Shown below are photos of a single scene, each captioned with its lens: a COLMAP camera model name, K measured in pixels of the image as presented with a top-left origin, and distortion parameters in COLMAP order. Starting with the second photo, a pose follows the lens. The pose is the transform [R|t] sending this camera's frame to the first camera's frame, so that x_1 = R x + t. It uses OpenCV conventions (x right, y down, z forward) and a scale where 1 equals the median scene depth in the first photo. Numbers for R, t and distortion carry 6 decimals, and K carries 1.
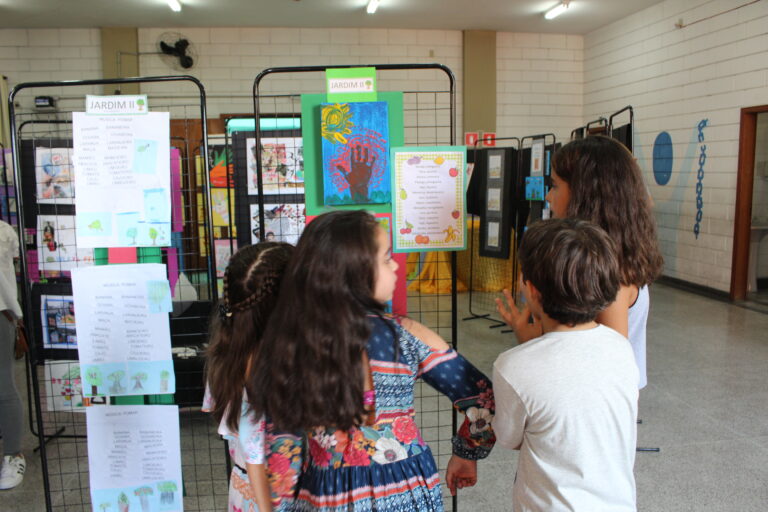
lens RADIAL K [[641.8, 0, 381.0], [0, 641.8, 255.0], [0, 0, 1]] dist [-0.144847, 0.110800]
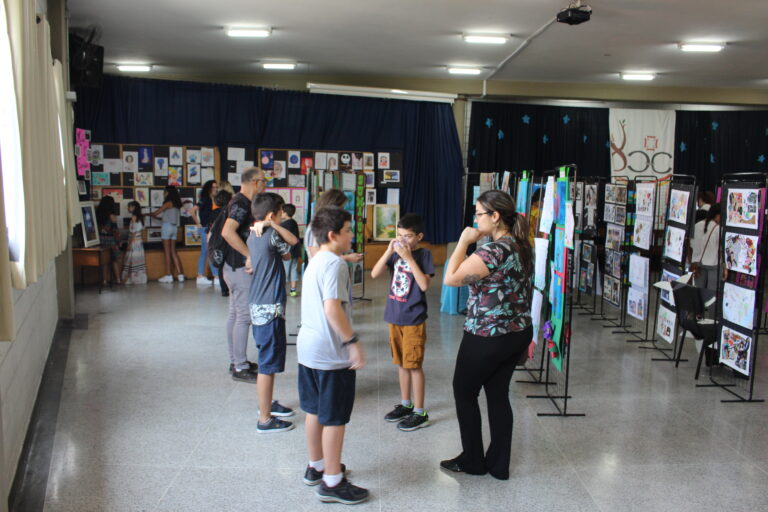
lens RADIAL K [[641.8, 0, 371.2], [0, 641.8, 257.7], [0, 0, 1]] dist [-0.144847, 0.110800]
pose [[-0.127032, 0.130114, -0.983328, 1.348527], [-0.140176, 0.979055, 0.147658, -0.117137], [0.981944, 0.156596, -0.106133, 0.333089]]
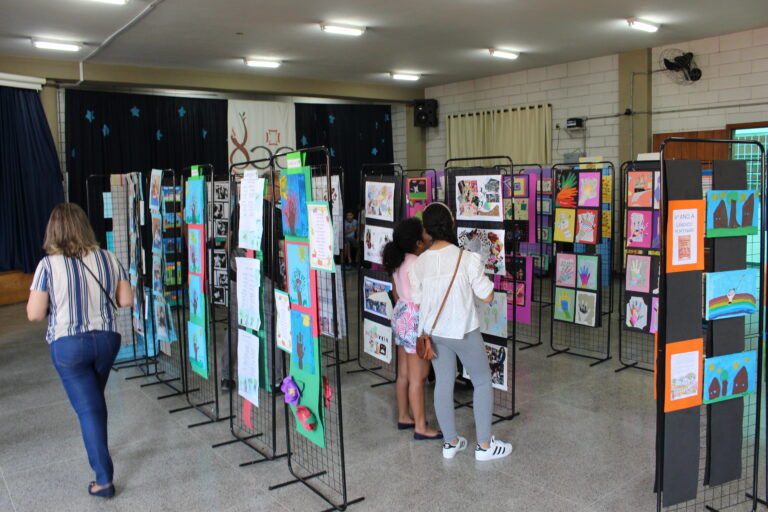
lens RADIAL K [[641.8, 0, 377.7], [0, 641.8, 260.0], [0, 0, 1]] dist [-0.144847, 0.110800]
pose [[0.502524, 0.104430, -0.858233, 0.825235], [-0.093634, 0.993413, 0.066053, -0.082818], [0.859478, 0.047166, 0.508993, 0.203292]]
